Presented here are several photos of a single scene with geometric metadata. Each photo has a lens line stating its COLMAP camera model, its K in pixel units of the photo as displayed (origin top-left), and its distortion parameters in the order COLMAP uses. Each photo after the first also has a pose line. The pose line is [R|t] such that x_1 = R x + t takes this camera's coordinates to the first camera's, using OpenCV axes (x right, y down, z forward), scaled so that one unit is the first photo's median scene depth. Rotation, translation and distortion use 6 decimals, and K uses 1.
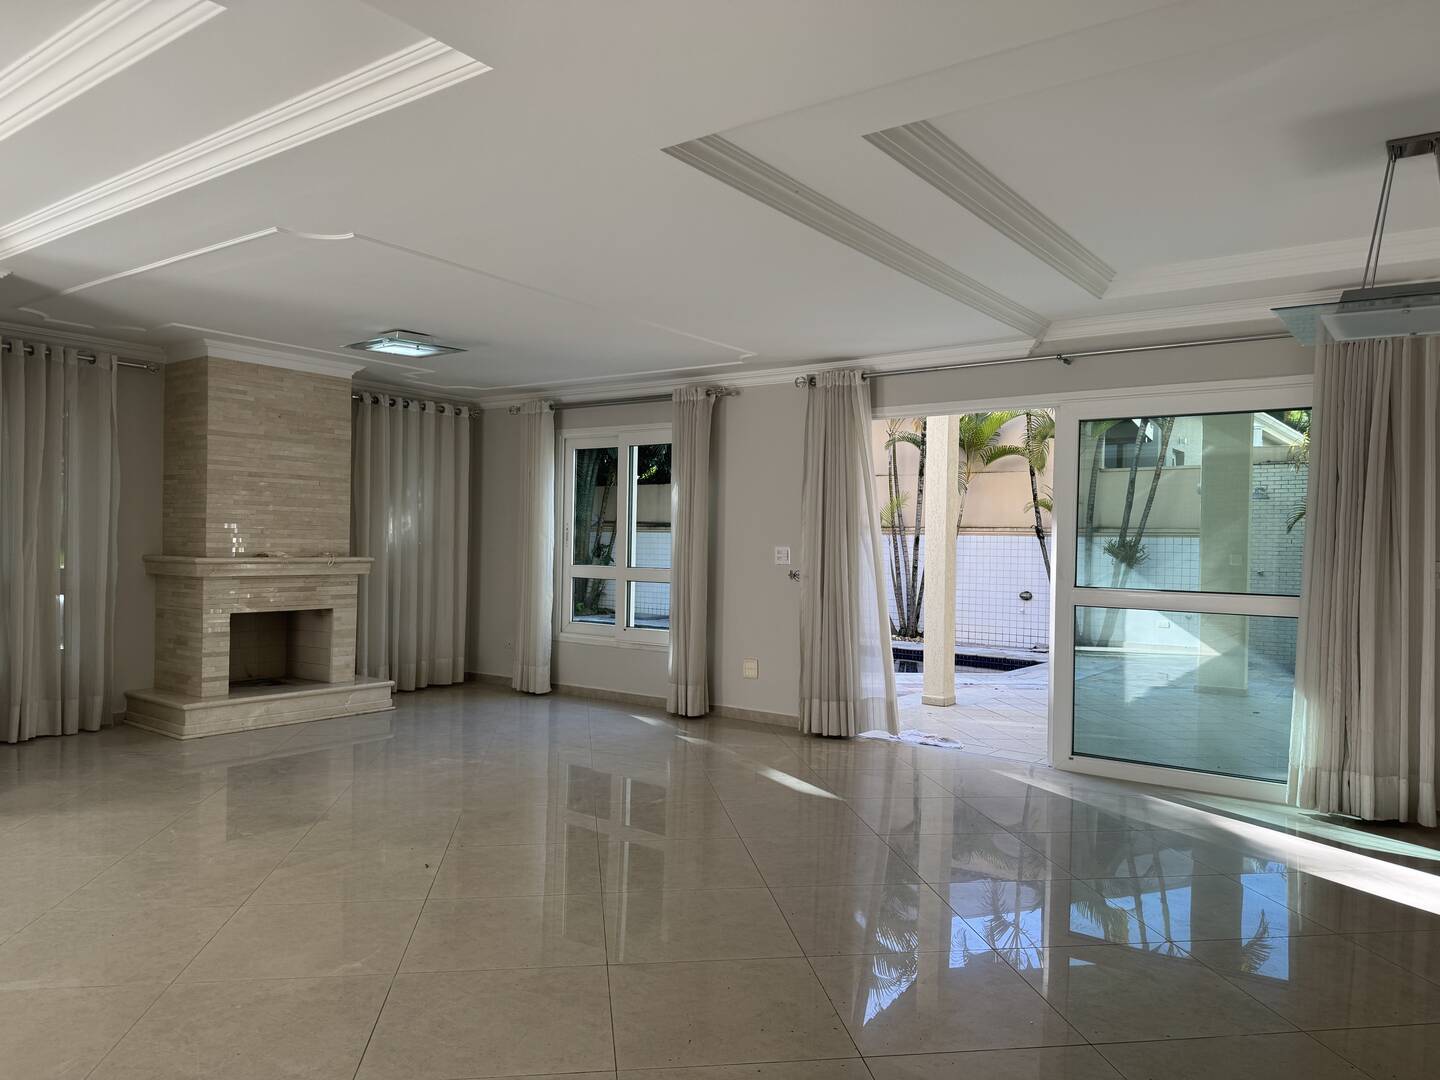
lens RADIAL K [[1013.4, 0, 720.0], [0, 1013.4, 540.0], [0, 0, 1]] dist [0.013443, -0.002288]
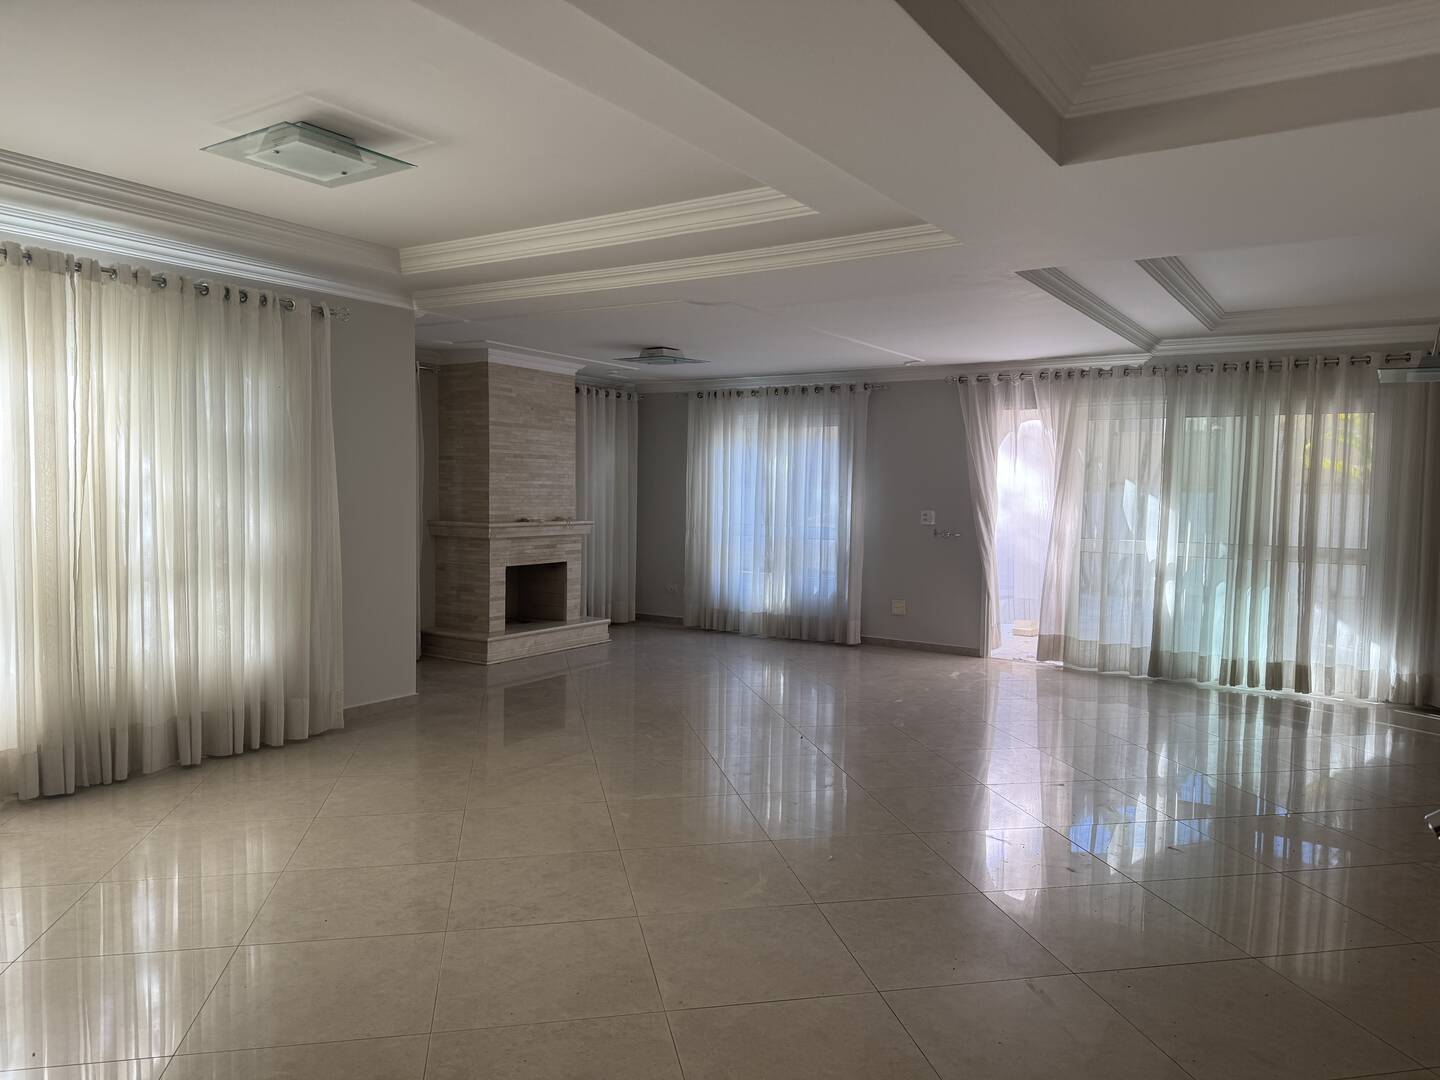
lens RADIAL K [[1013.4, 0, 720.0], [0, 1013.4, 540.0], [0, 0, 1]] dist [0.013443, -0.002288]
pose [[0.998491, -0.007475, 0.054402, -0.273930], [0.004669, 0.998660, 0.051536, -0.023638], [-0.054715, -0.051204, 0.997188, -0.262184]]
